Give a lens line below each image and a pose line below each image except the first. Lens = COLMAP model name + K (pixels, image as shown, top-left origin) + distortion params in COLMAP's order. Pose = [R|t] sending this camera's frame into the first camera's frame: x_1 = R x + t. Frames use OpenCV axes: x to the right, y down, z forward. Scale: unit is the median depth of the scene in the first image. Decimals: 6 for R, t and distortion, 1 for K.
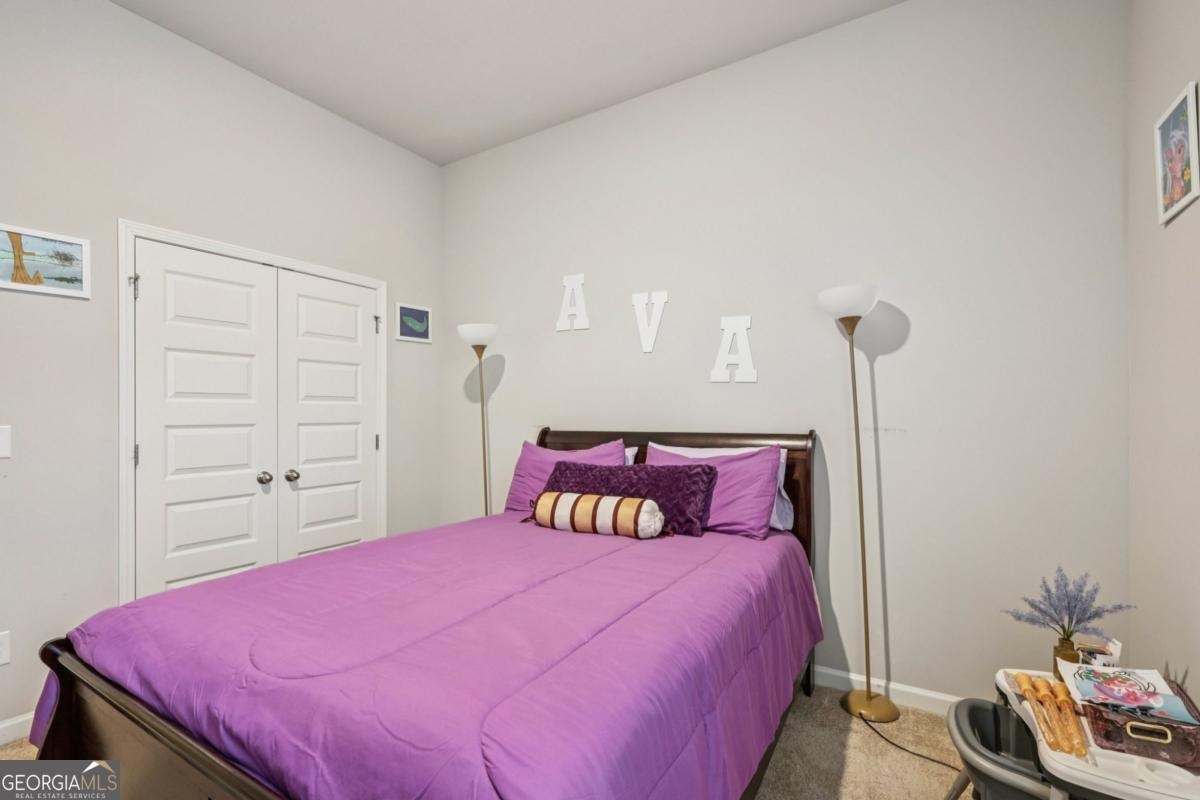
lens RADIAL K [[535.9, 0, 604.7], [0, 535.9, 402.4], [0, 0, 1]] dist [0.001789, -0.000151]
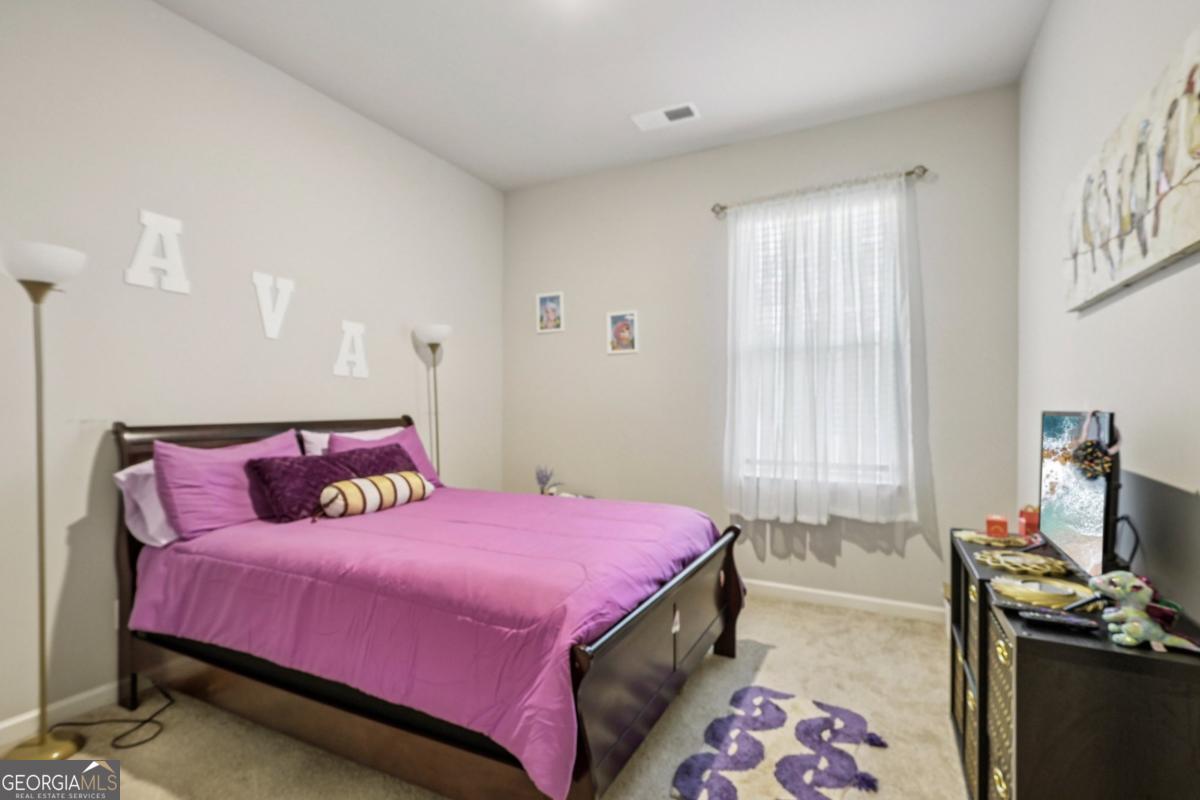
lens RADIAL K [[535.9, 0, 604.7], [0, 535.9, 402.4], [0, 0, 1]] dist [0.001789, -0.000151]
pose [[-0.064026, 0.004429, 0.997938, -0.910814], [-0.023209, 0.999713, -0.005926, 0.011309], [-0.997678, -0.023541, -0.063904, 0.468320]]
